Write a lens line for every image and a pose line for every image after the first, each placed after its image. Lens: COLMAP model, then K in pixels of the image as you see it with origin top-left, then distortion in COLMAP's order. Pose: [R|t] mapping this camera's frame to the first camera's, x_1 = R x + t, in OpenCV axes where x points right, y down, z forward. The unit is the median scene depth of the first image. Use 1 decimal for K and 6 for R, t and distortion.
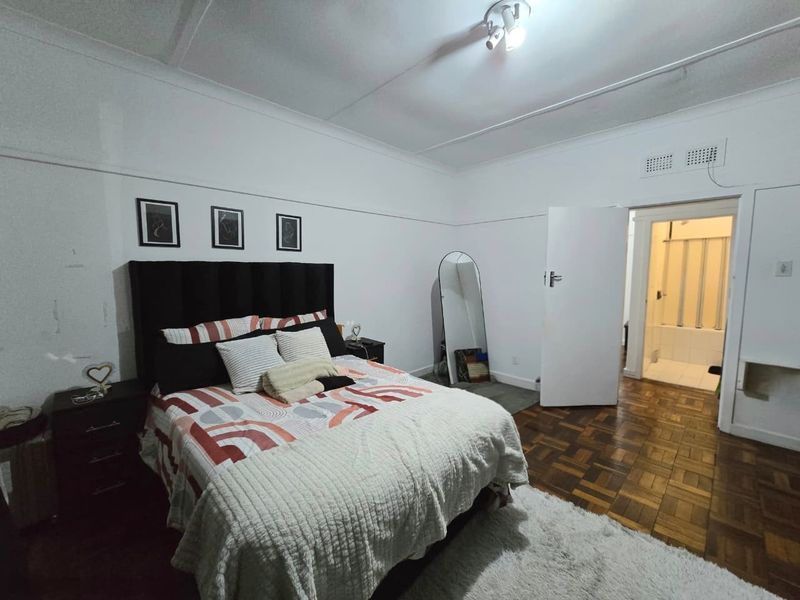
lens RADIAL K [[334.7, 0, 401.8], [0, 334.7, 299.3], [0, 0, 1]] dist [-0.000444, -0.000377]
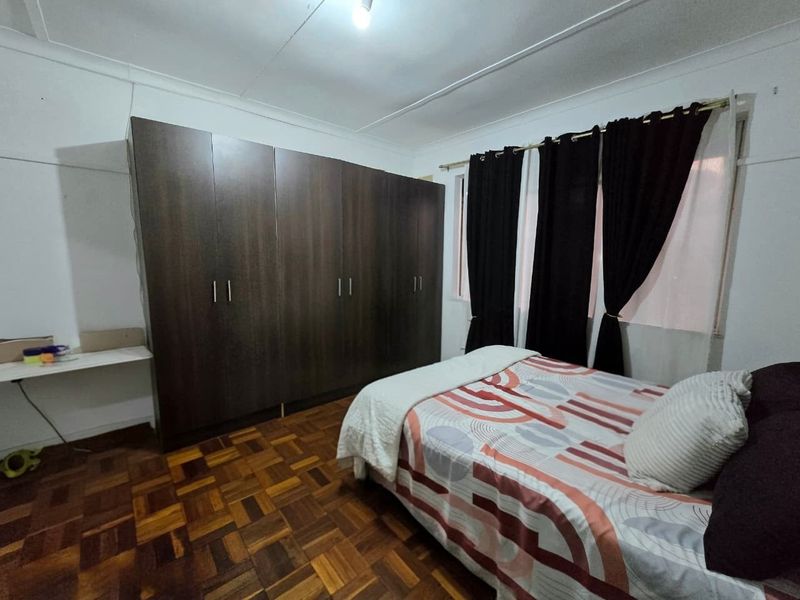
lens RADIAL K [[334.7, 0, 401.8], [0, 334.7, 299.3], [0, 0, 1]] dist [-0.000444, -0.000377]
pose [[-0.997707, -0.028284, 0.061487, 0.086679], [-0.013421, 0.973131, 0.229862, -0.119165], [-0.066336, 0.228510, -0.971279, 1.265551]]
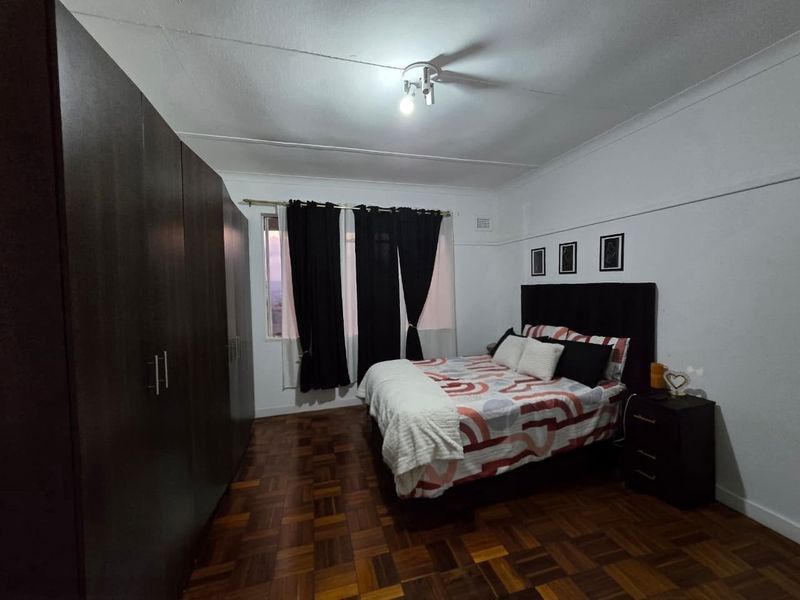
lens RADIAL K [[334.7, 0, 401.8], [0, 334.7, 299.3], [0, 0, 1]] dist [-0.000444, -0.000377]
pose [[-0.473208, 0.034035, -0.880293, 0.853145], [-0.067685, 0.994895, 0.074850, -0.098059], [0.878347, 0.095002, -0.468488, 0.967233]]
